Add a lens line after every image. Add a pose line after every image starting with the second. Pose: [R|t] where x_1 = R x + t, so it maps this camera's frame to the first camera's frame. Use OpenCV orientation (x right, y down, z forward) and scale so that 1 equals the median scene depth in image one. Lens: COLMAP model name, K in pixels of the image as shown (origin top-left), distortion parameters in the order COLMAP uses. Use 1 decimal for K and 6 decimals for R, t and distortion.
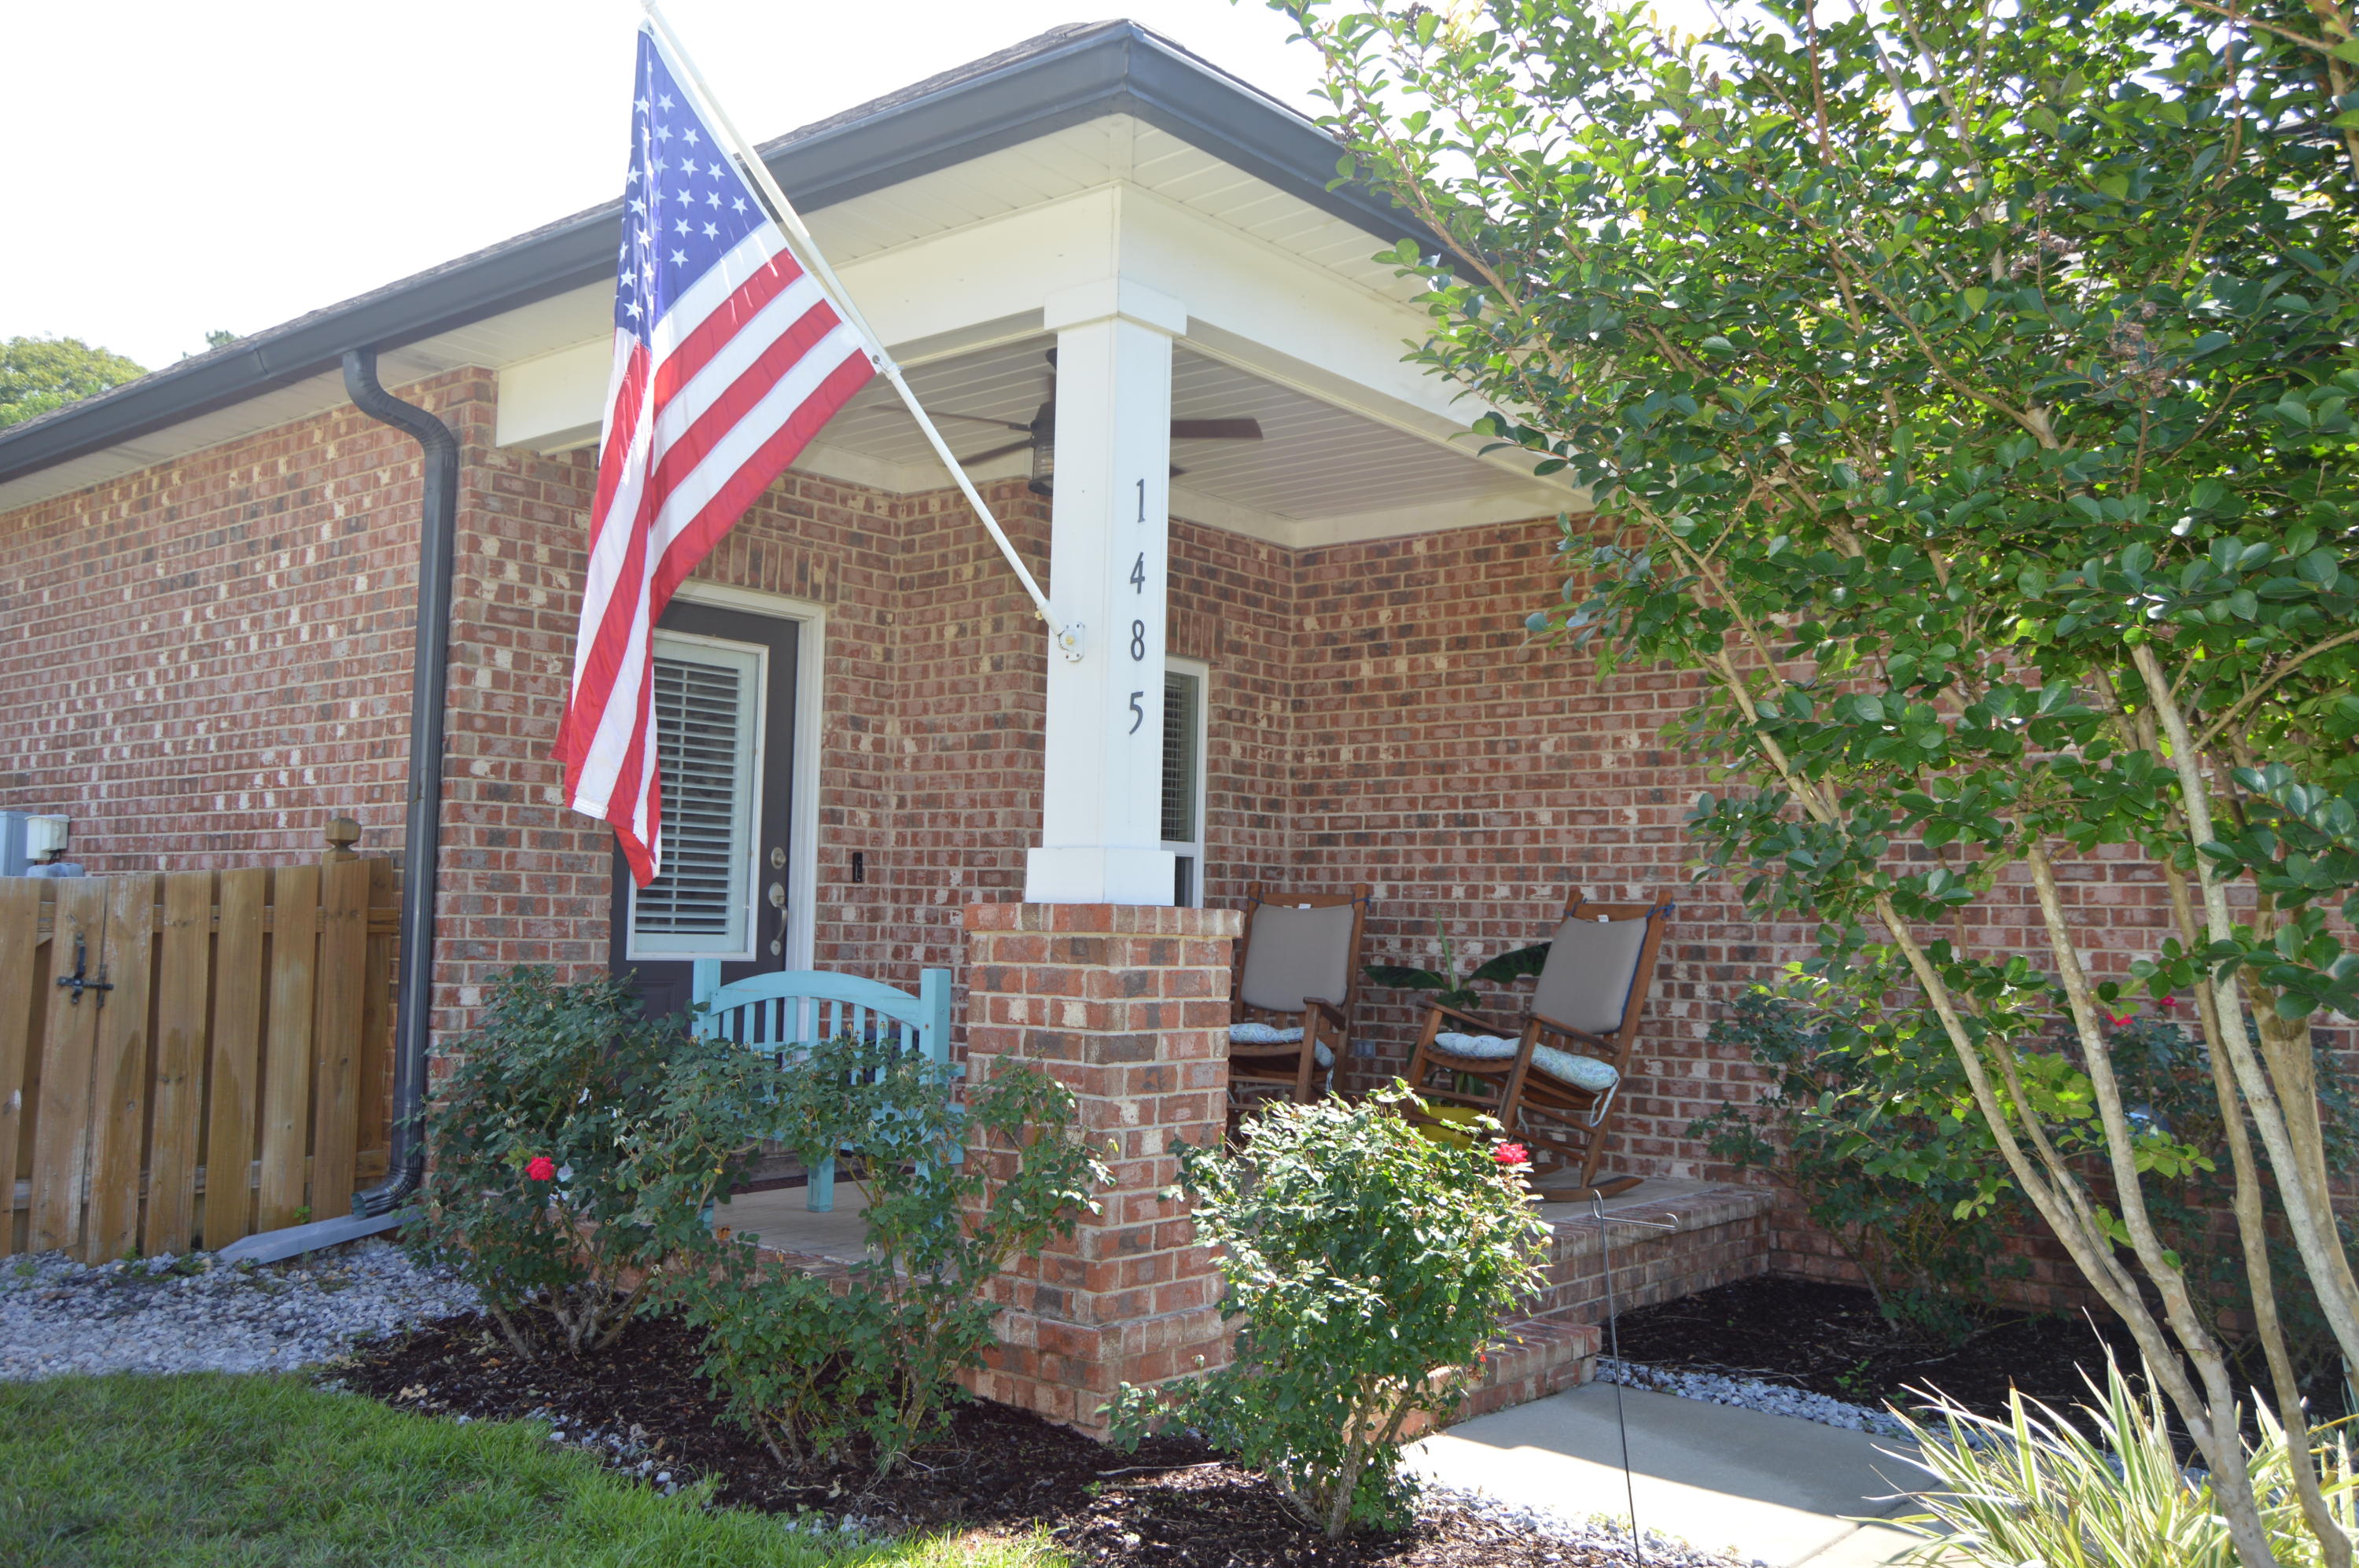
lens RADIAL K [[2088.0, 0, 1180.1], [0, 2088.0, 788.1], [0, 0, 1]] dist [-0.010755, -0.003273]
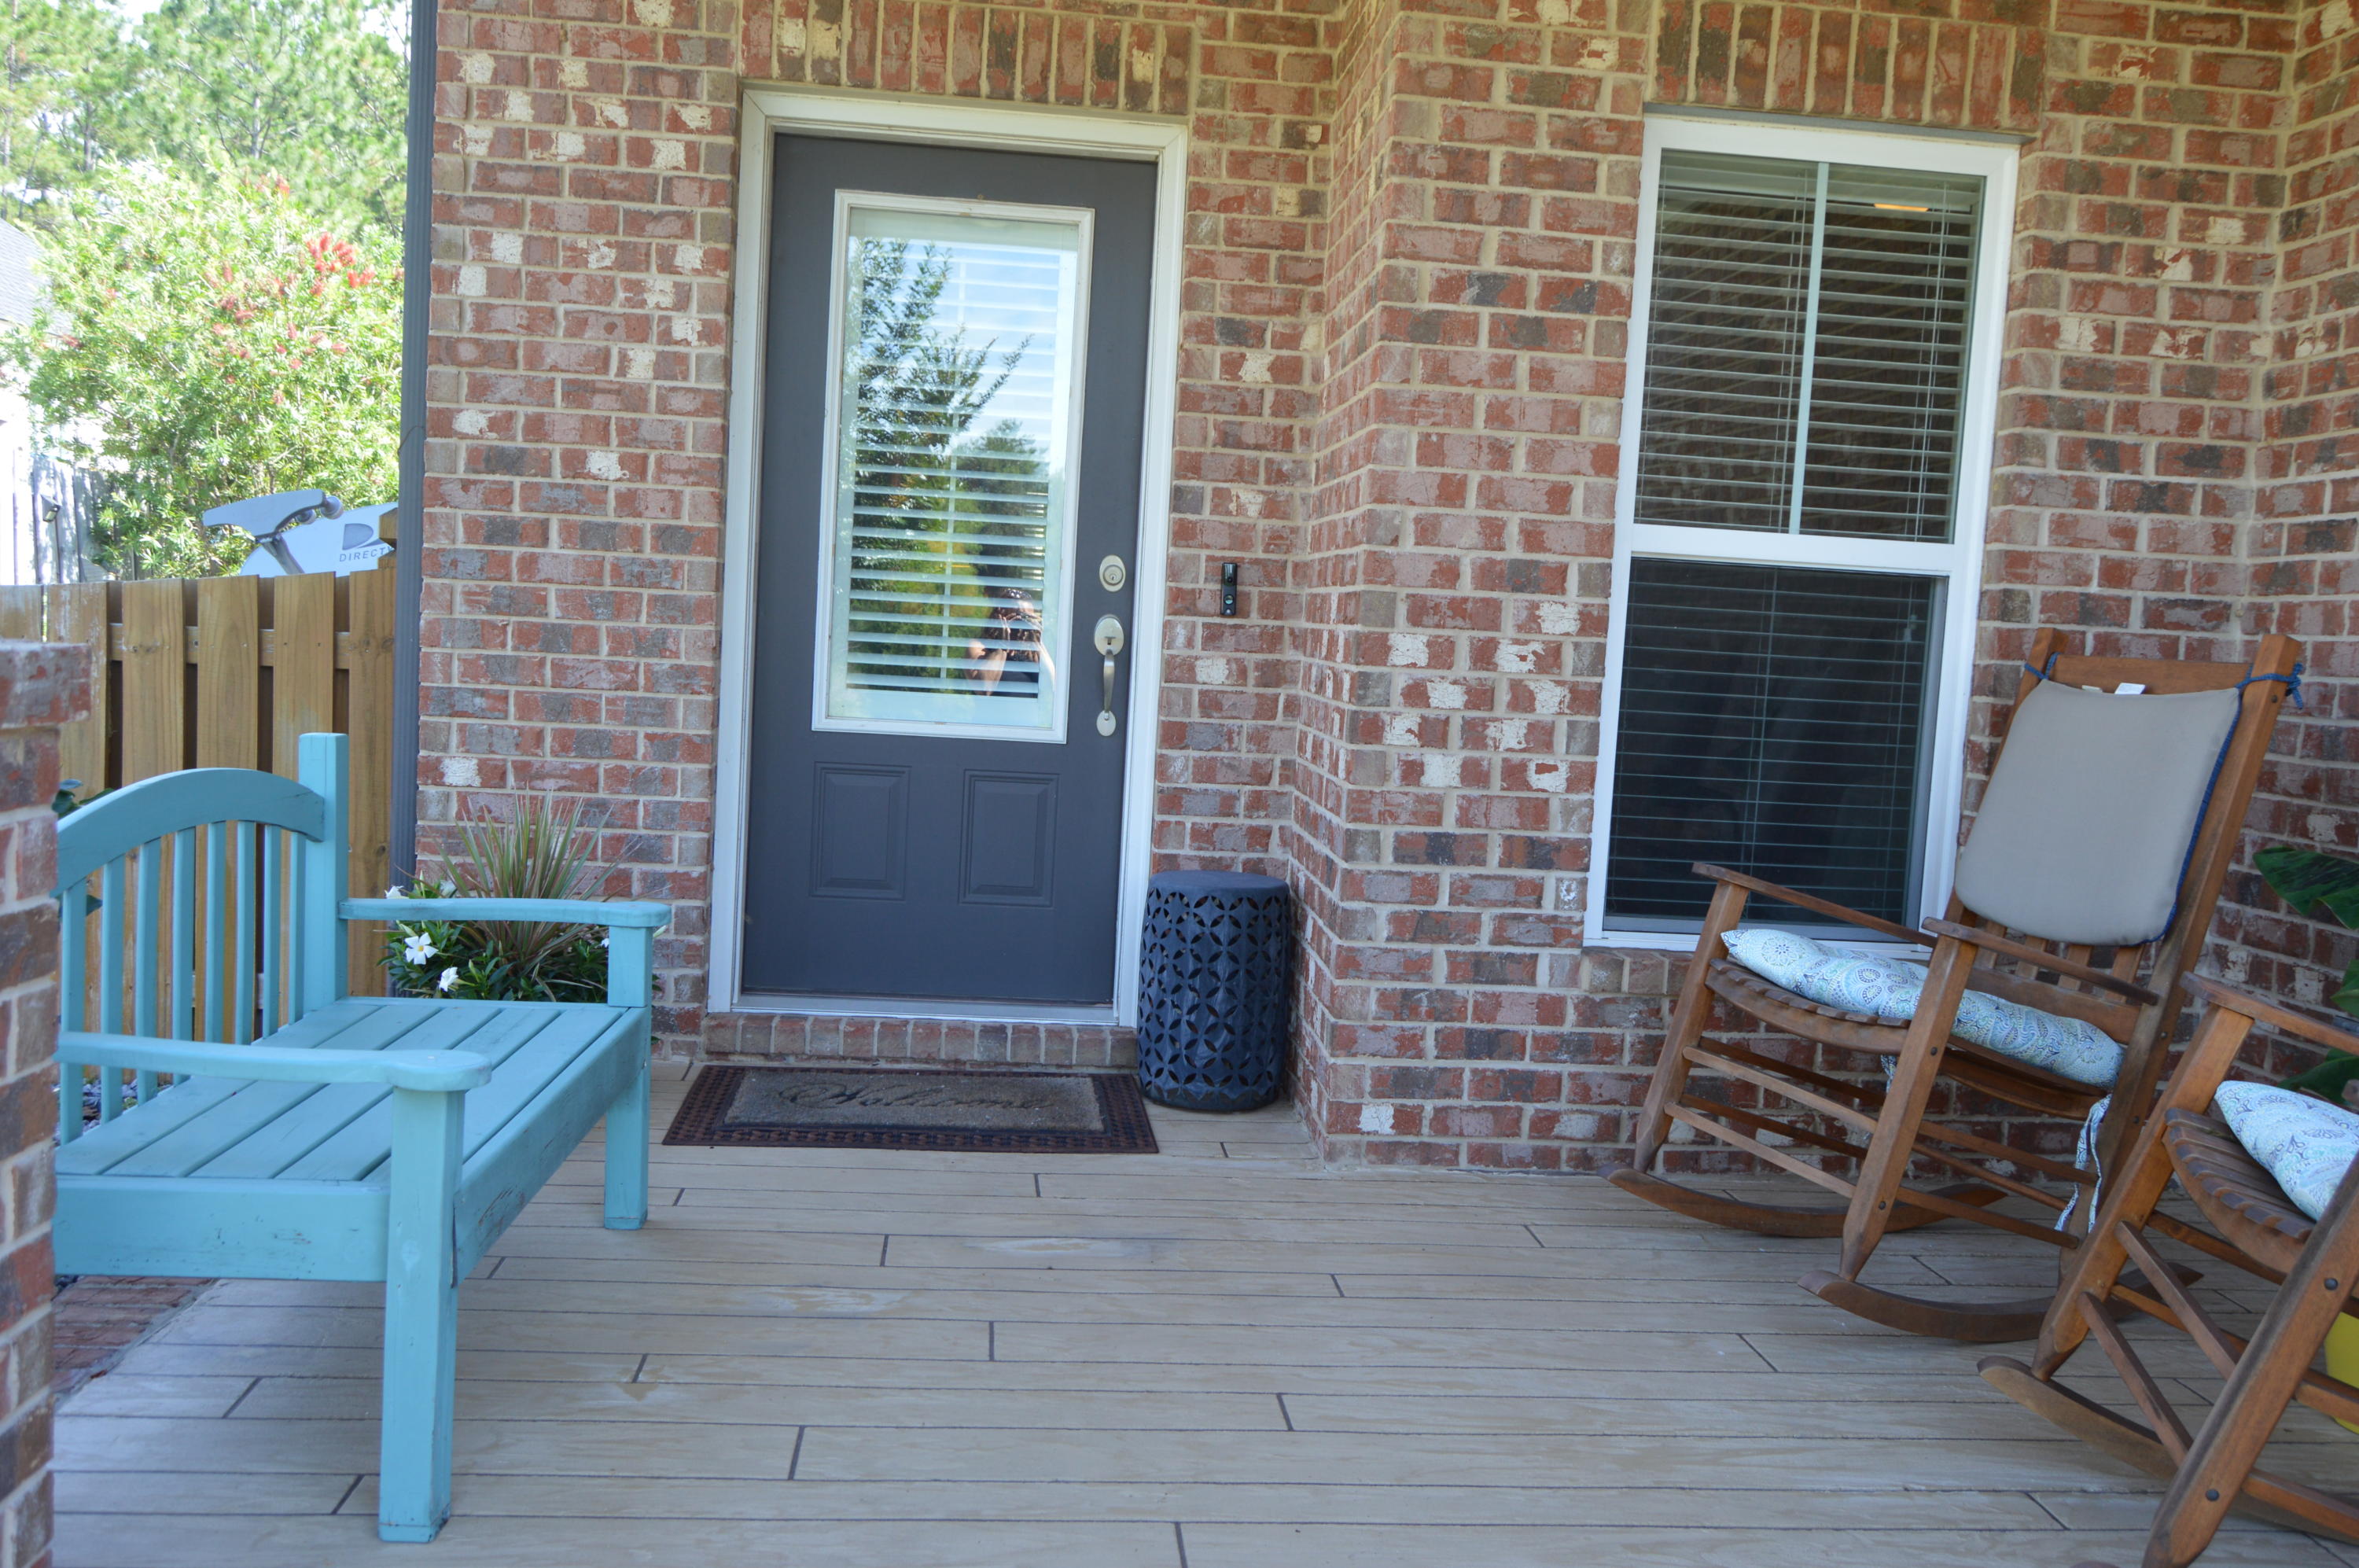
lens RADIAL K [[1859.7, 0, 1202.7], [0, 1859.7, 782.5], [0, 0, 1]] dist [-0.012351, 0.006312]
pose [[0.692150, 0.074403, -0.717909, 0.207809], [0.010798, 0.993494, 0.113374, 0.032815], [0.721673, -0.086224, 0.686843, 0.645701]]
